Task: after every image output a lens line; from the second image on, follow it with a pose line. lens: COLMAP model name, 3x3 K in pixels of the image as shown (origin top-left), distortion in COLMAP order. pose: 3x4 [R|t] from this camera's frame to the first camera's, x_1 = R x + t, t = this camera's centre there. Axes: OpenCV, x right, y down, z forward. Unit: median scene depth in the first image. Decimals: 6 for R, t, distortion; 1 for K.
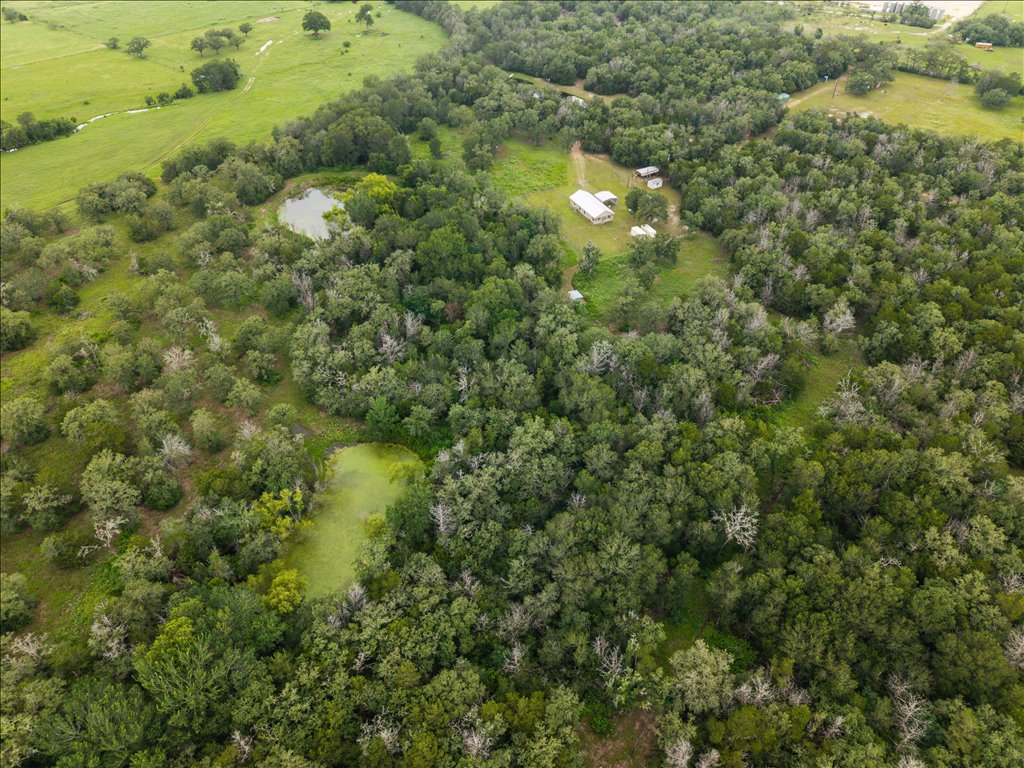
lens RADIAL K [[659.9, 0, 512.0], [0, 659.9, 384.0], [0, 0, 1]] dist [0.021101, -0.012693]
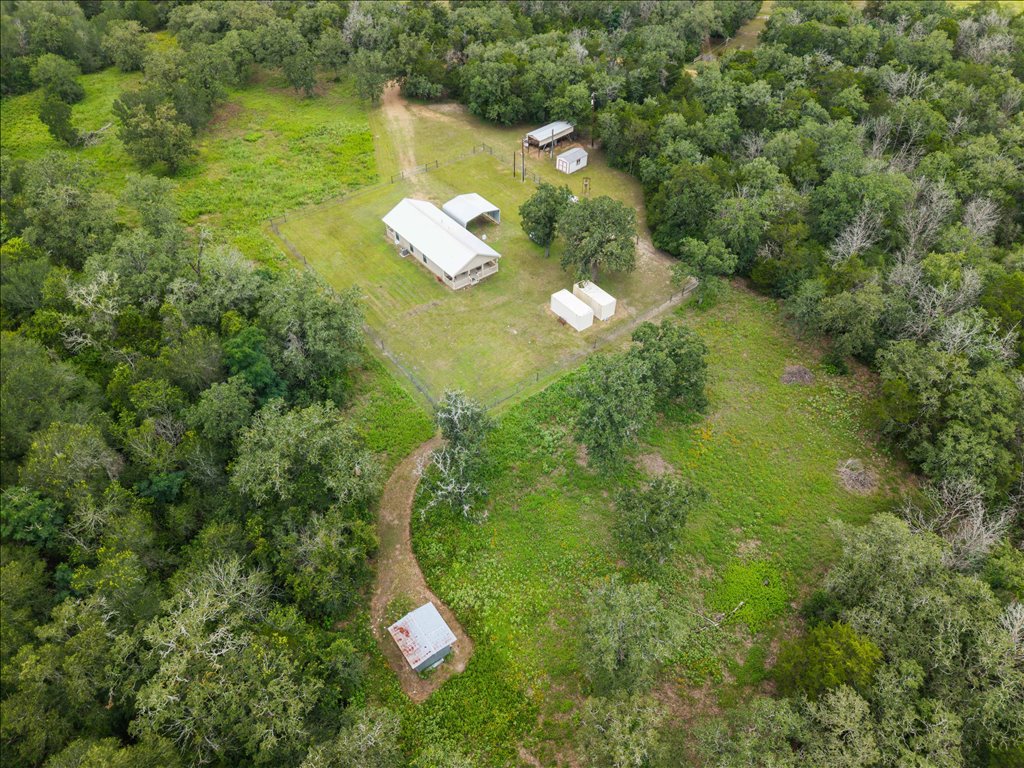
lens RADIAL K [[659.9, 0, 512.0], [0, 659.9, 384.0], [0, 0, 1]] dist [0.021101, -0.012693]
pose [[0.973646, -0.157115, 0.165310, 0.075490], [0.145630, 0.986139, 0.079515, -0.189238], [-0.175512, -0.053345, 0.983031, 0.540605]]
